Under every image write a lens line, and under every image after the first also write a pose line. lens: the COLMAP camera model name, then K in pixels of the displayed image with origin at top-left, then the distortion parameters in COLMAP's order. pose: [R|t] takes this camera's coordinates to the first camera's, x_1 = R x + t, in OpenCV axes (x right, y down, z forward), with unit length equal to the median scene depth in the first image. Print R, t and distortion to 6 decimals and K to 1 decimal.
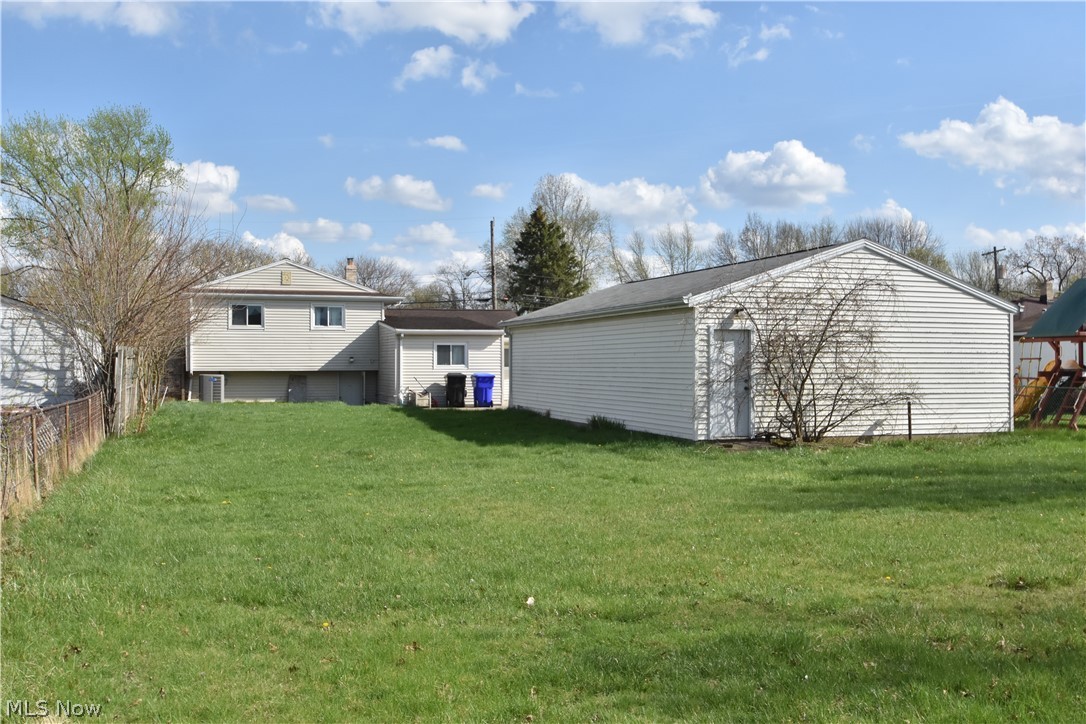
lens RADIAL K [[1060.8, 0, 543.0], [0, 1060.8, 362.0], [0, 0, 1]] dist [-0.092994, -0.003613]
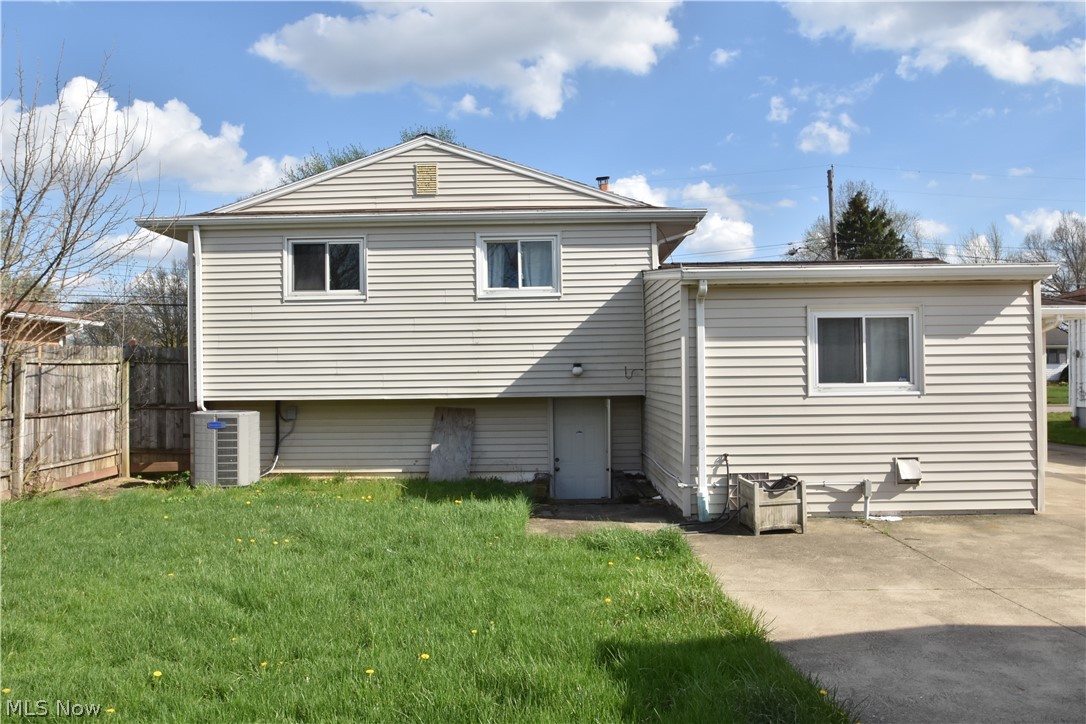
lens RADIAL K [[766.1, 0, 543.0], [0, 766.1, 362.0], [0, 0, 1]] dist [-0.038277, 0.002525]
pose [[0.942452, -0.015601, -0.333978, -0.096608], [0.012179, 0.999850, -0.012336, -0.001867], [0.334121, 0.007559, 0.942500, 0.725770]]
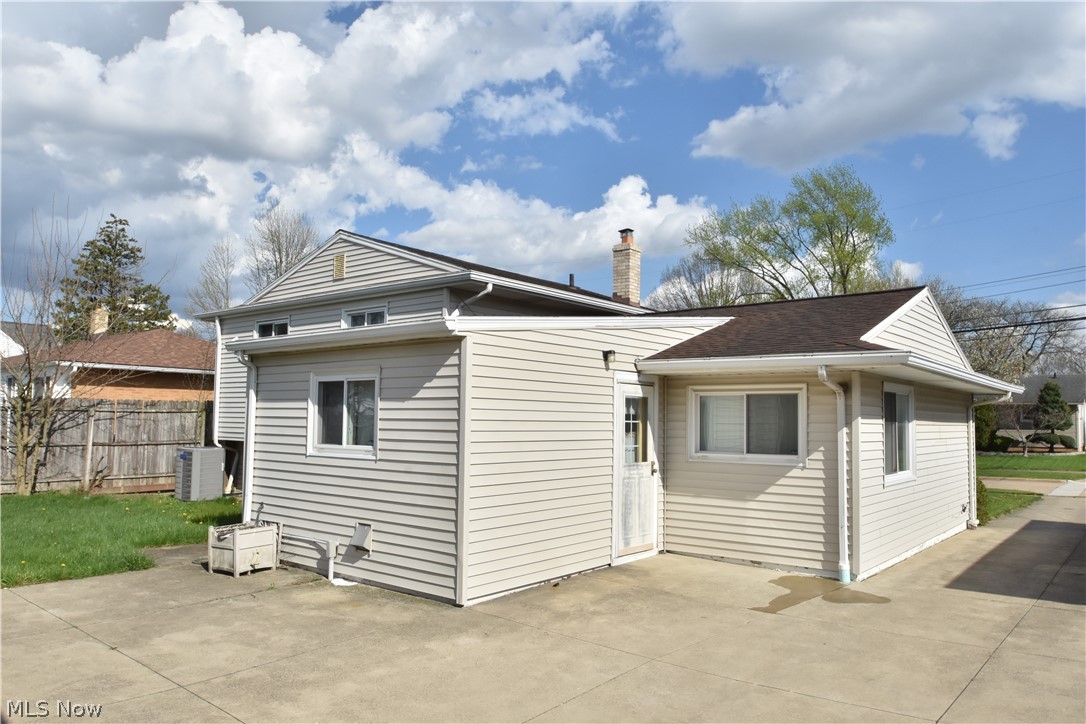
lens RADIAL K [[766.1, 0, 543.0], [0, 766.1, 362.0], [0, 0, 1]] dist [-0.038277, 0.002525]
pose [[0.539445, -0.056526, -0.840122, 0.133072], [-0.011706, 0.997144, -0.074608, -0.005556], [0.841940, 0.050082, 0.537242, 0.887495]]
